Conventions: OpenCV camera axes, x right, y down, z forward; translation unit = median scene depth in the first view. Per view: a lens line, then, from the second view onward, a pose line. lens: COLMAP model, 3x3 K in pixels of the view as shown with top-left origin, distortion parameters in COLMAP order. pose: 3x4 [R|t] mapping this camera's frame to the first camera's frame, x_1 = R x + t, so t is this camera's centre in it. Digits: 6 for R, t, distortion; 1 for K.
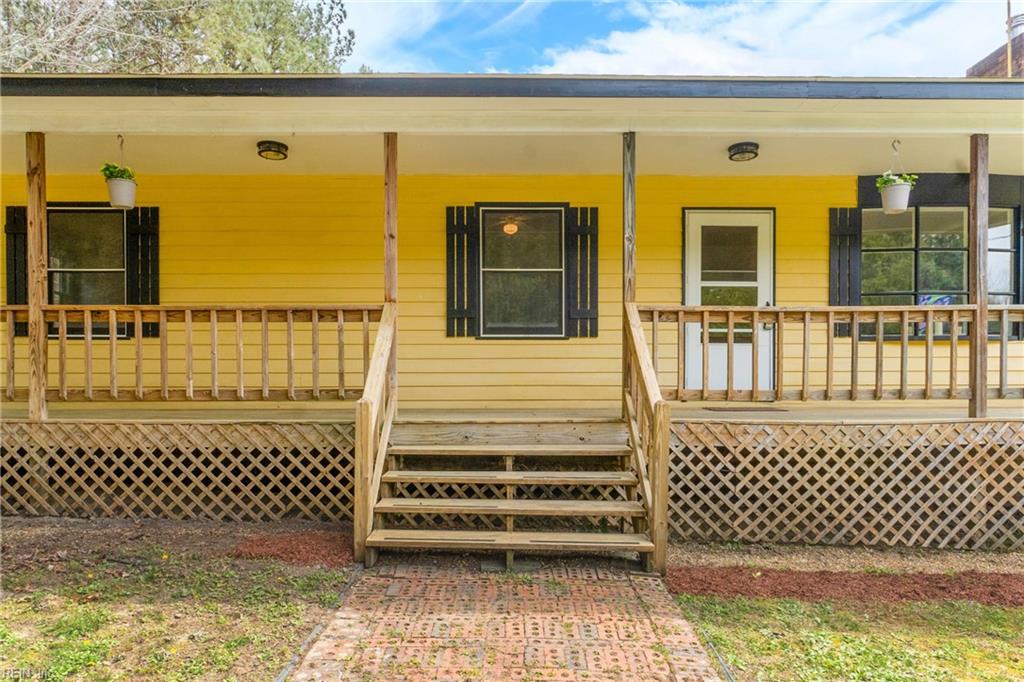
lens RADIAL K [[634.6, 0, 509.4], [0, 634.6, 387.5], [0, 0, 1]] dist [-0.004423, 0.002670]
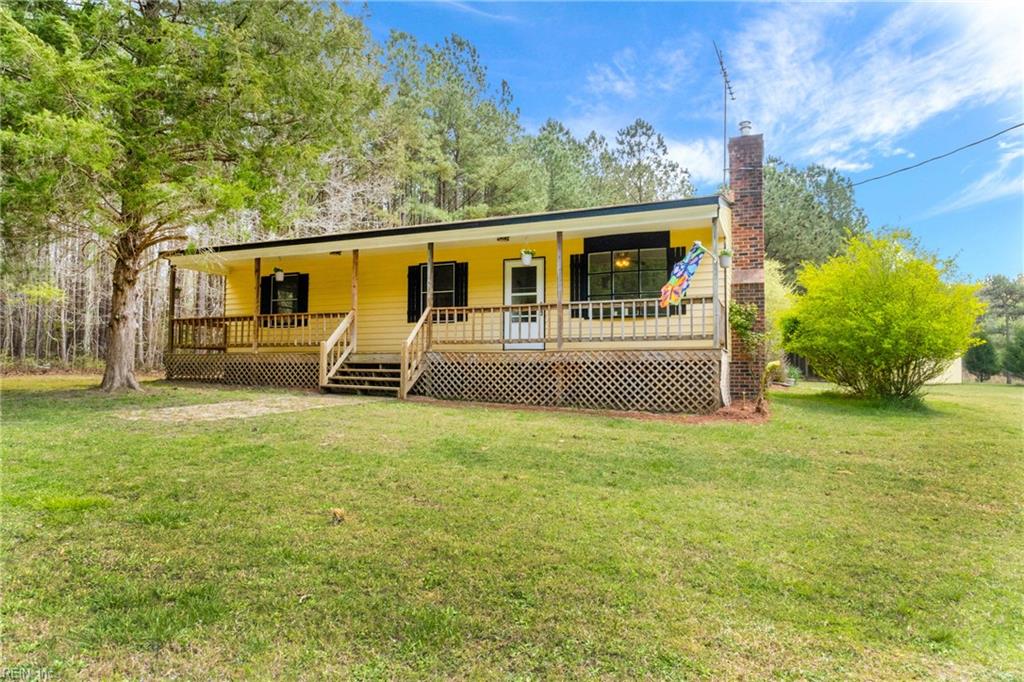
lens RADIAL K [[626.1, 0, 511.8], [0, 626.1, 335.1], [0, 0, 1]] dist [0.024781, 0.000444]
pose [[0.916611, -0.017954, -0.399377, 1.530827], [-0.011517, 0.997391, -0.071270, 0.162204], [0.399614, 0.069926, 0.914013, -1.211903]]
